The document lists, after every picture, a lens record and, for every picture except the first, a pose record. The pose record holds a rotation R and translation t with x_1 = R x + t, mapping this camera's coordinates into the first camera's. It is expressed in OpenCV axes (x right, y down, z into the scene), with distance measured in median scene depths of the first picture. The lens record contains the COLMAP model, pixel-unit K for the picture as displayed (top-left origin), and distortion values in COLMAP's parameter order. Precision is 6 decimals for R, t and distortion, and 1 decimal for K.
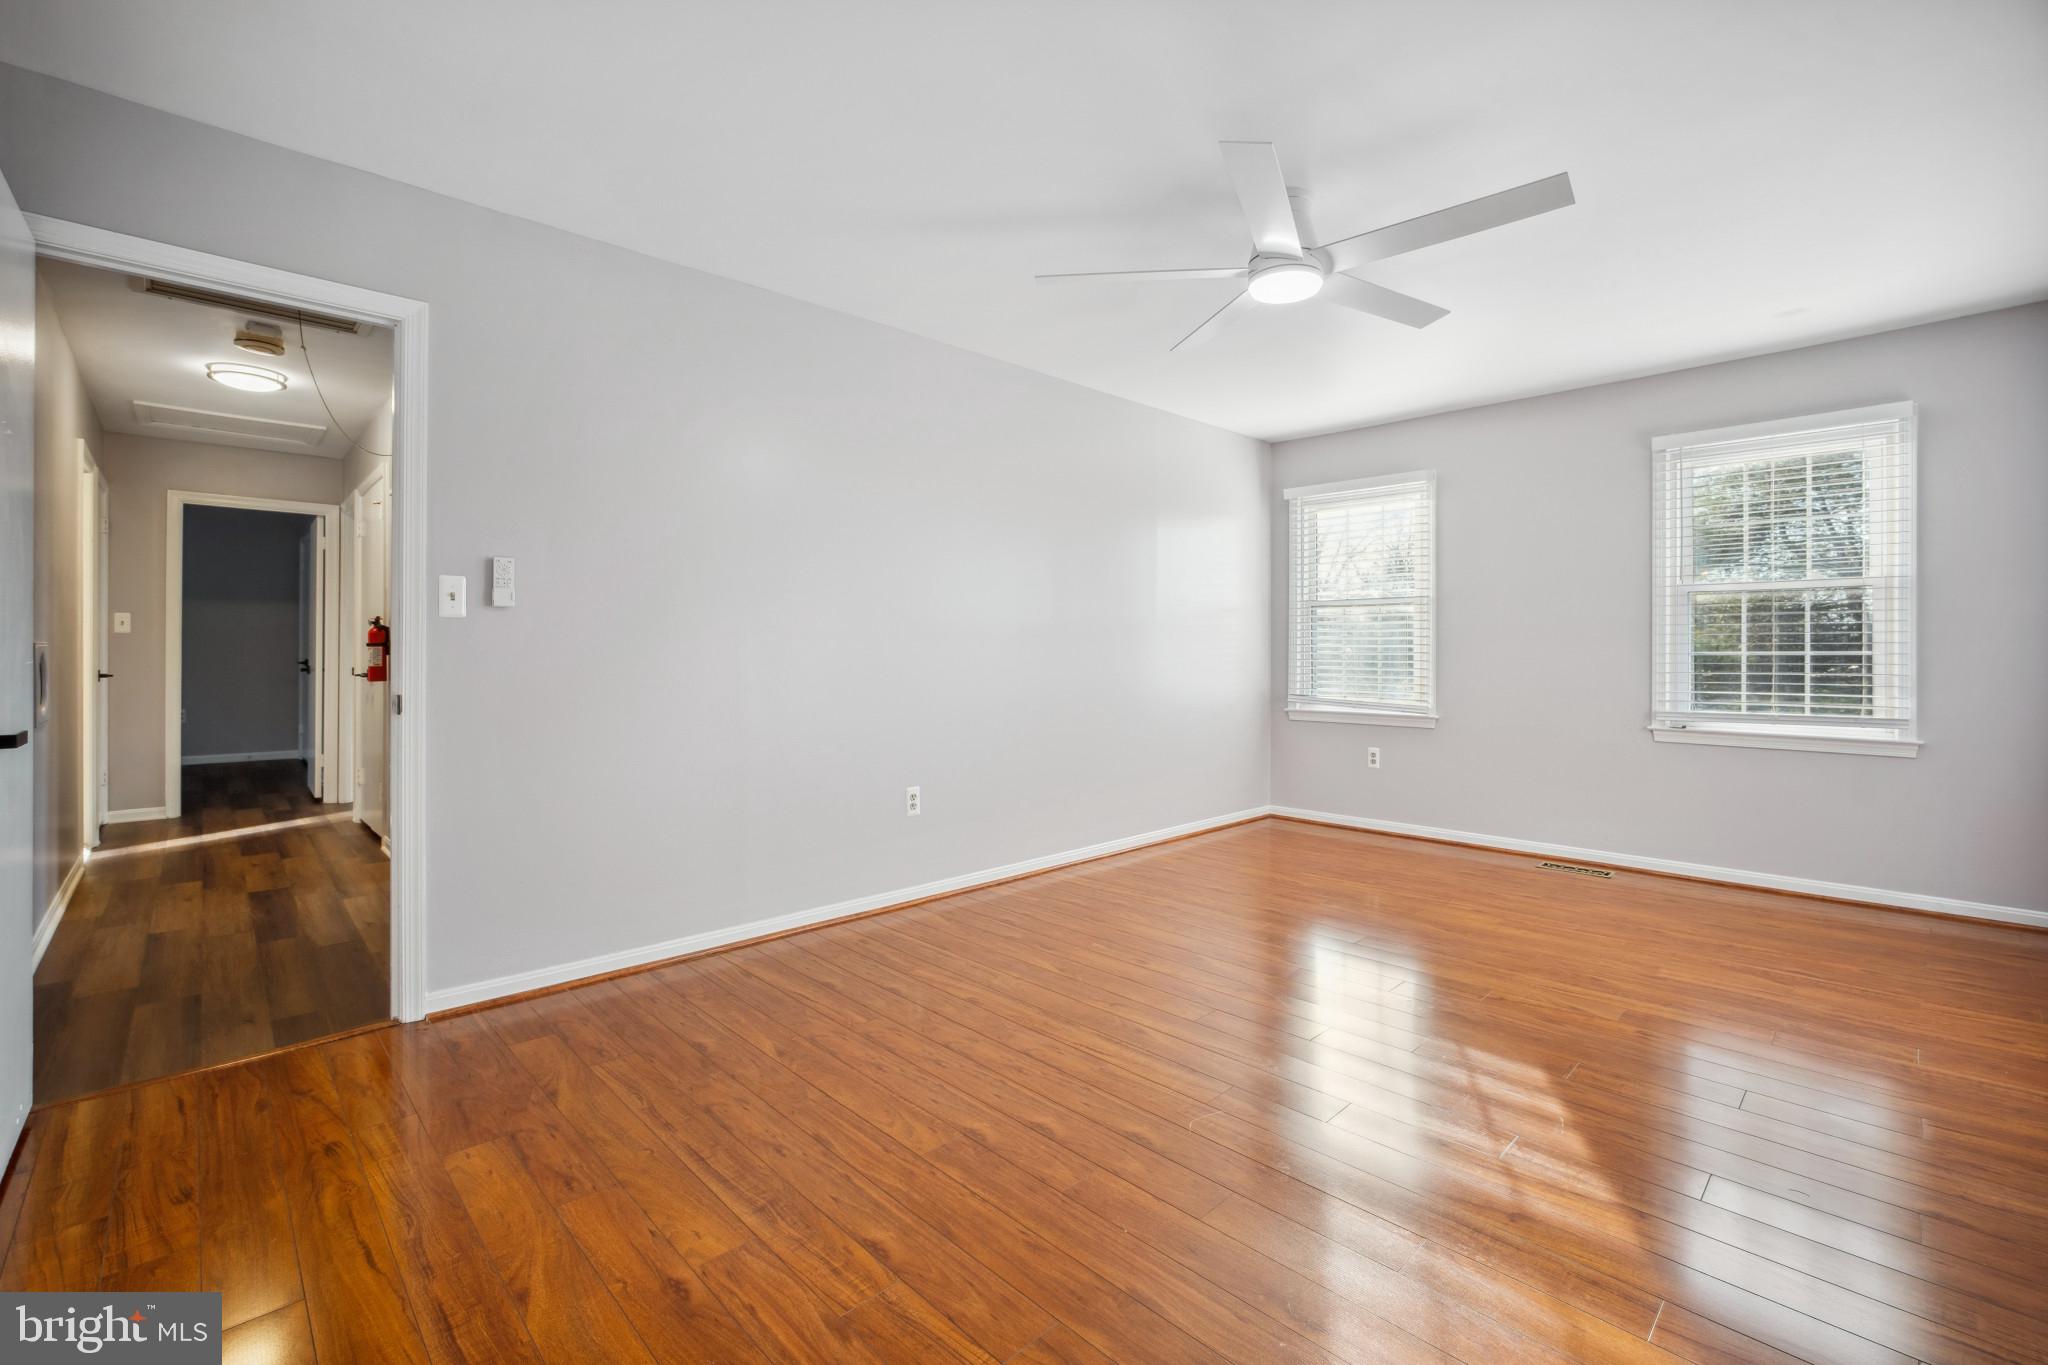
lens RADIAL K [[863.1, 0, 1027.1], [0, 863.1, 679.0], [0, 0, 1]] dist [-0.035958, 0.010925]
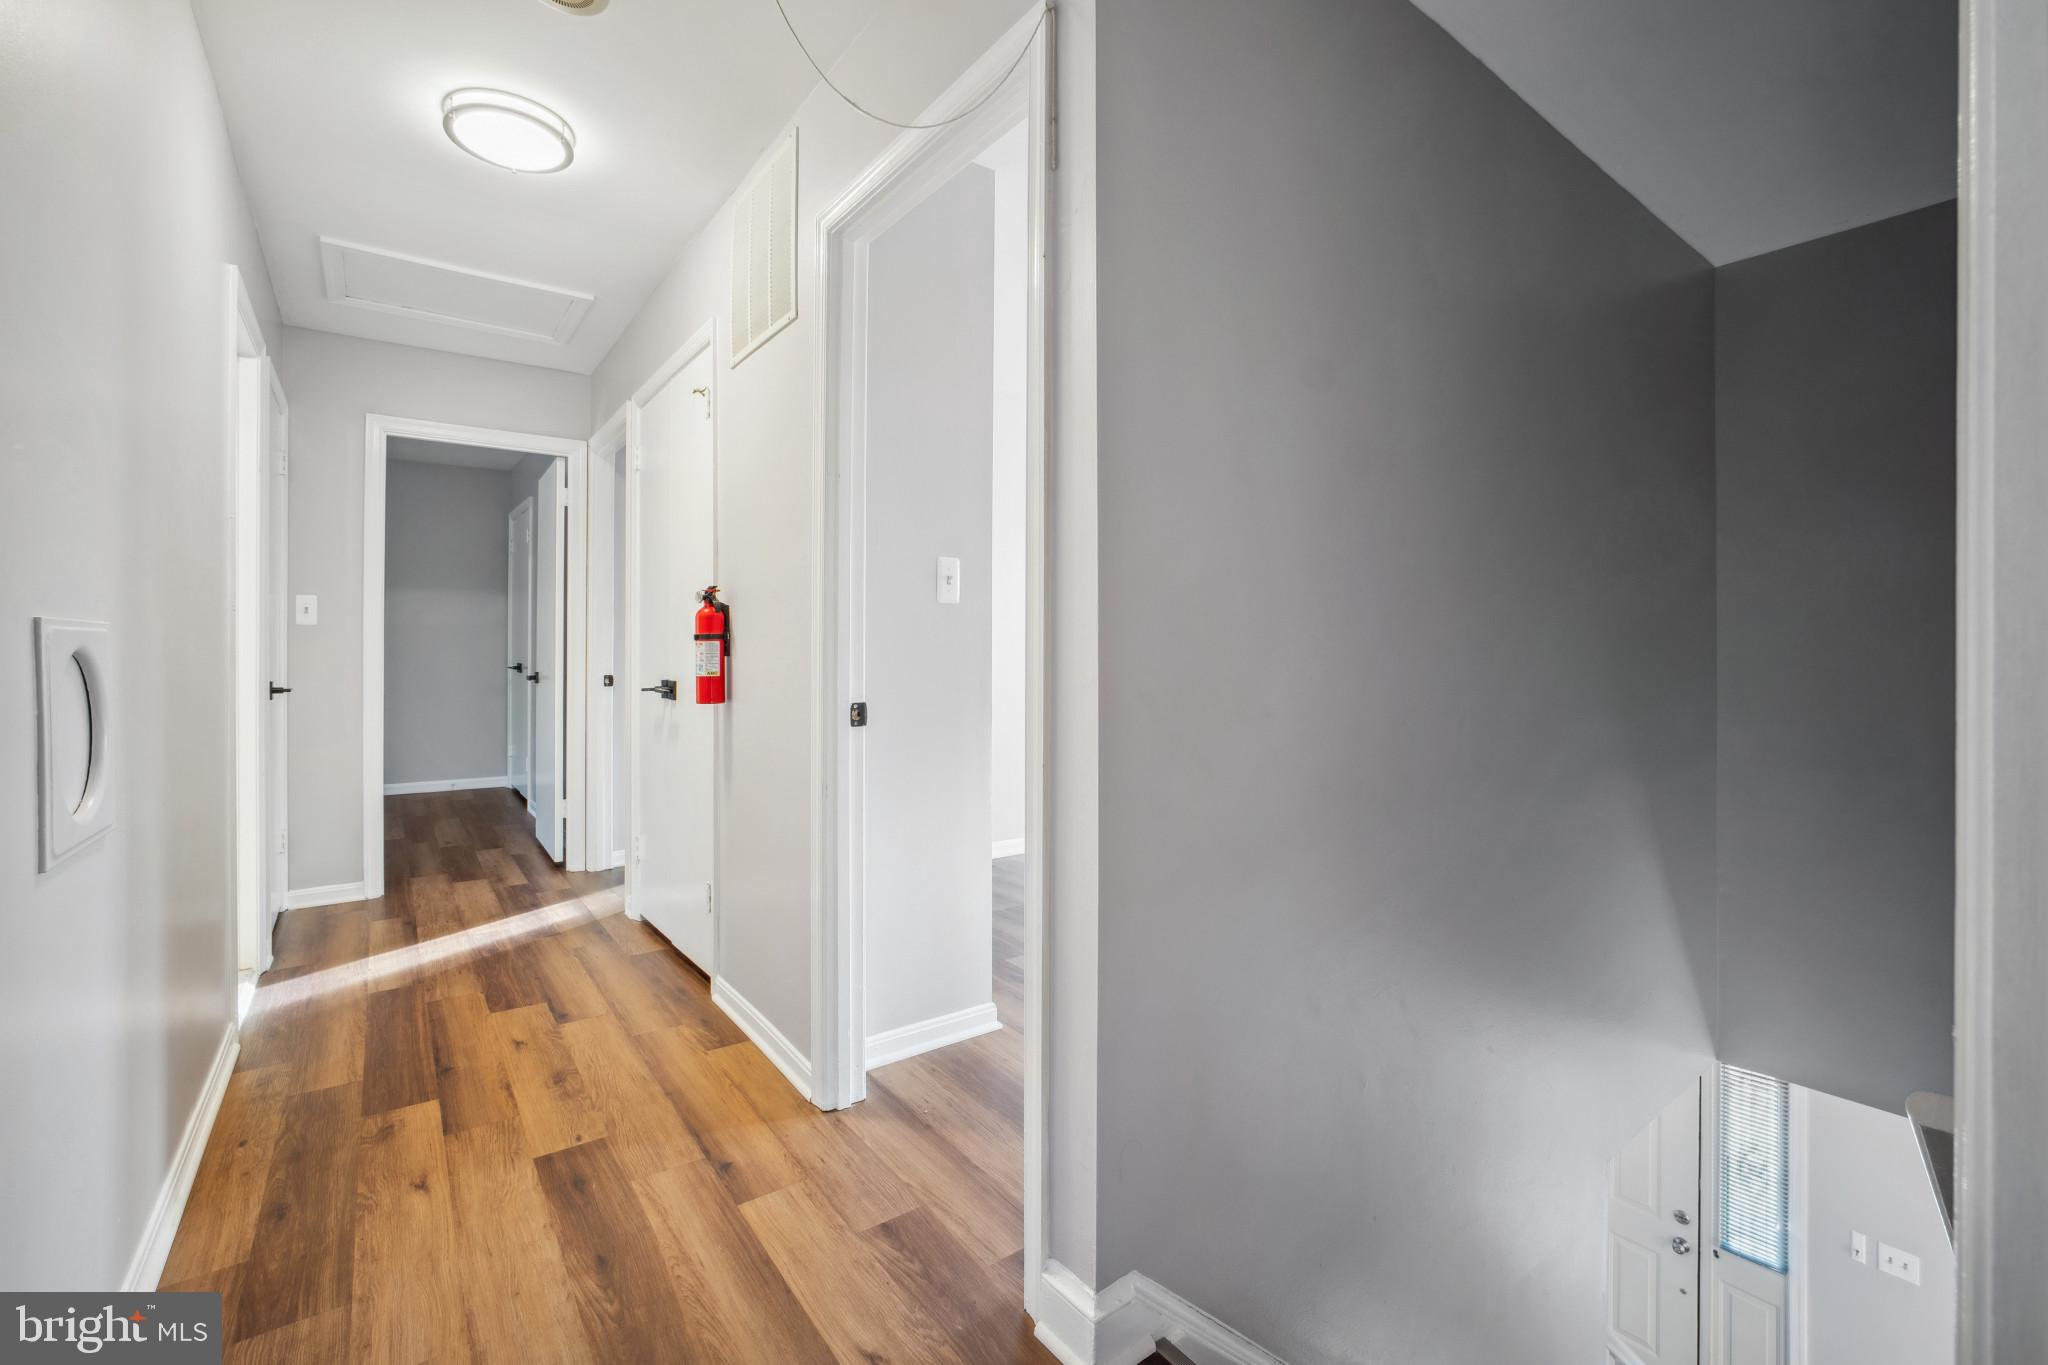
lens RADIAL K [[871.7, 0, 1030.4], [0, 871.7, 679.9], [0, 0, 1]] dist [-0.036786, 0.014166]
pose [[0.991739, -0.000902, -0.128270, -0.487529], [0.000944, 1.000000, 0.000270, -0.012462], [0.128269, -0.000389, 0.991739, 0.464932]]
